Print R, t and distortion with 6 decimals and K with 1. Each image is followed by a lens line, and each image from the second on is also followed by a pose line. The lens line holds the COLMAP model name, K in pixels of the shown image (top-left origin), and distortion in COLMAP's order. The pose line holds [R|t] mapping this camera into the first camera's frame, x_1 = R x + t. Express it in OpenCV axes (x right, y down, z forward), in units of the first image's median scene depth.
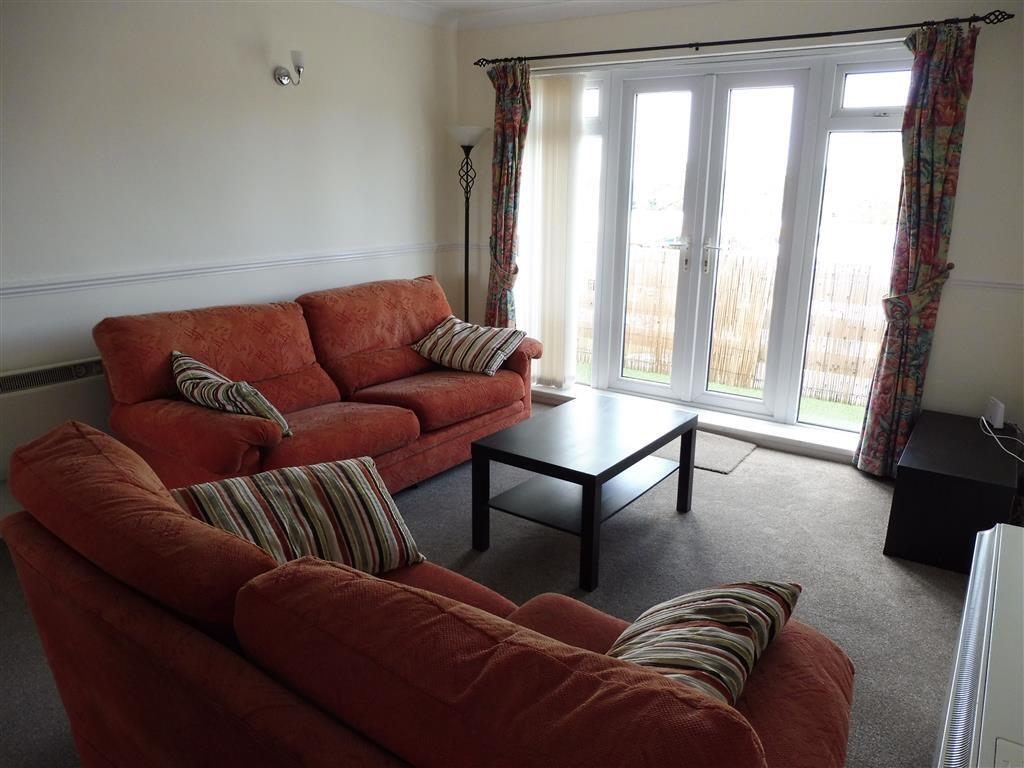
lens RADIAL K [[760.1, 0, 507.4], [0, 760.1, 402.6], [0, 0, 1]] dist [-0.053021, 0.003726]
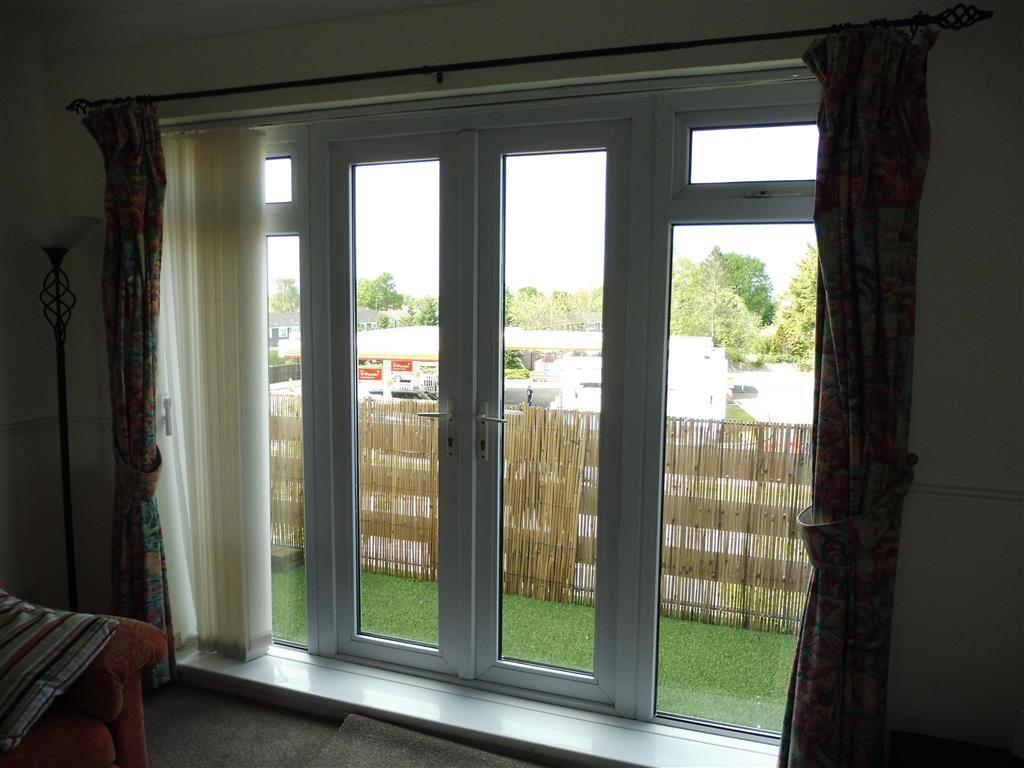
lens RADIAL K [[760.1, 0, 507.4], [0, 760.1, 402.6], [0, 0, 1]] dist [-0.053021, 0.003726]
pose [[0.969435, -0.032267, 0.243218, 0.167617], [0.067518, 0.988125, -0.138024, -0.161166], [-0.235876, 0.150227, 0.960101, 0.513947]]
